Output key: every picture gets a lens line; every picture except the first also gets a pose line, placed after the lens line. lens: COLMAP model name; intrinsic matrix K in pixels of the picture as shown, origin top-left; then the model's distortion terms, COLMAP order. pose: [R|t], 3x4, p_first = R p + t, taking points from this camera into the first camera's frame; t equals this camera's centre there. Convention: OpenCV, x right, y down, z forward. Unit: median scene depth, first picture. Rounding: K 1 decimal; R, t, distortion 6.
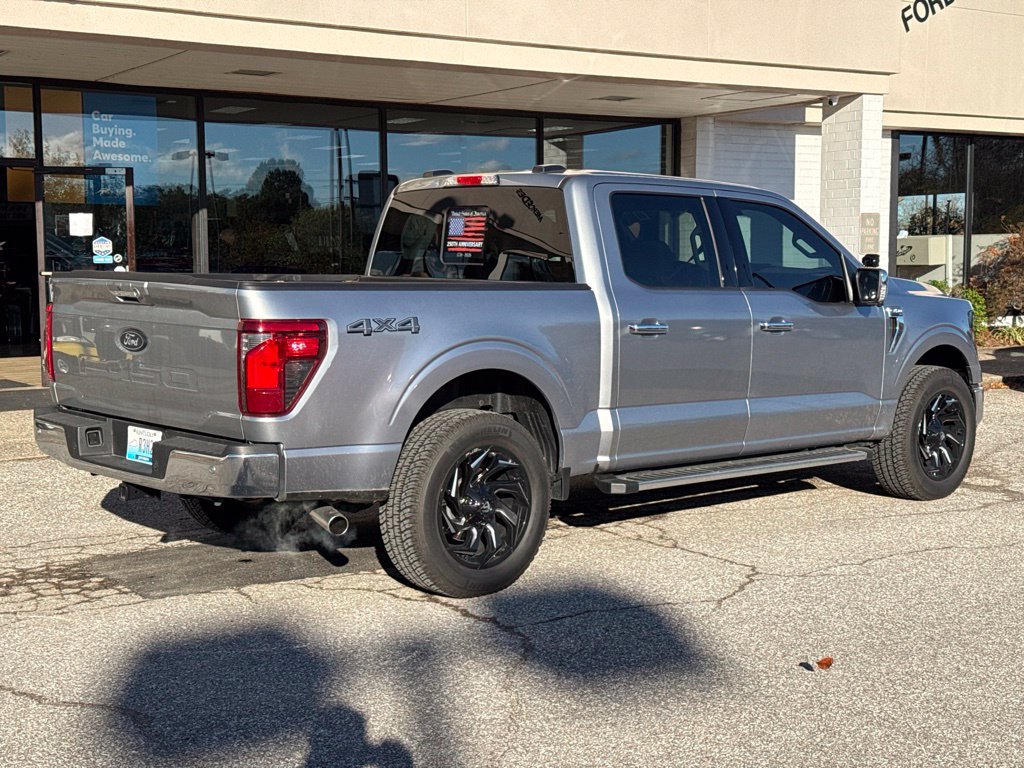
lens RADIAL K [[1401.6, 0, 500.7], [0, 1401.6, 386.9], [0, 0, 1]] dist [0.188099, -0.391900]
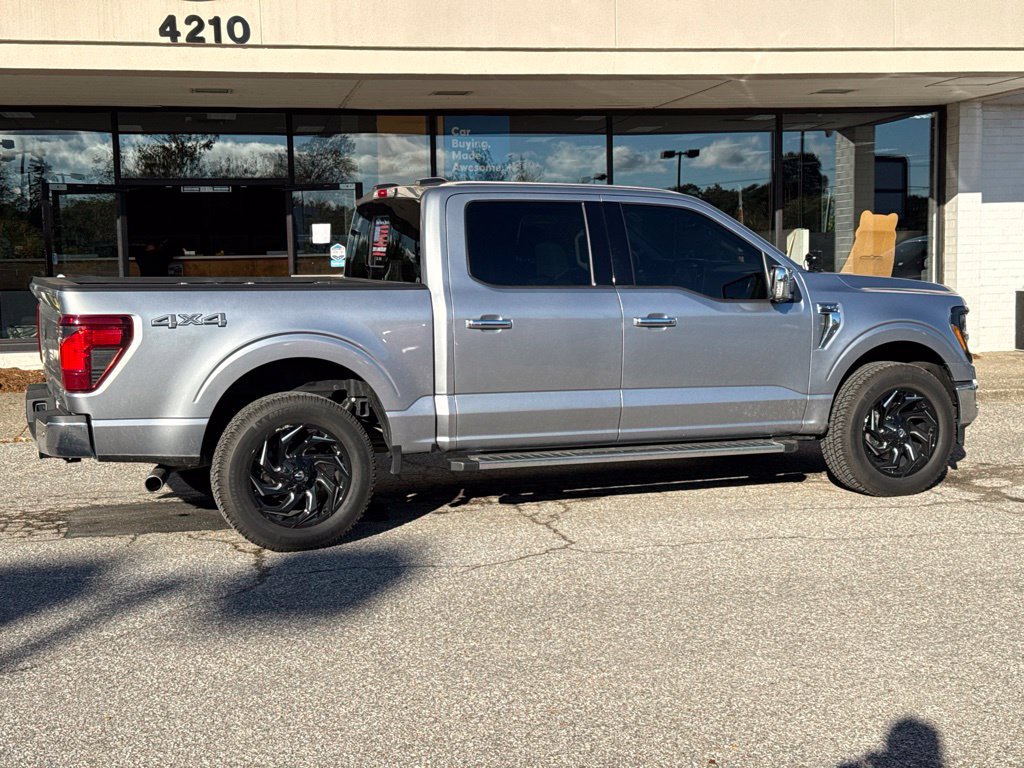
lens RADIAL K [[1401.1, 0, 506.5], [0, 1401.1, 382.2], [0, 0, 1]] dist [0.203827, -0.450722]
pose [[0.933578, 0.017180, -0.357962, 0.523755], [-0.017057, 0.999848, 0.003500, 0.000620], [0.357968, 0.002839, 0.933730, -0.032827]]
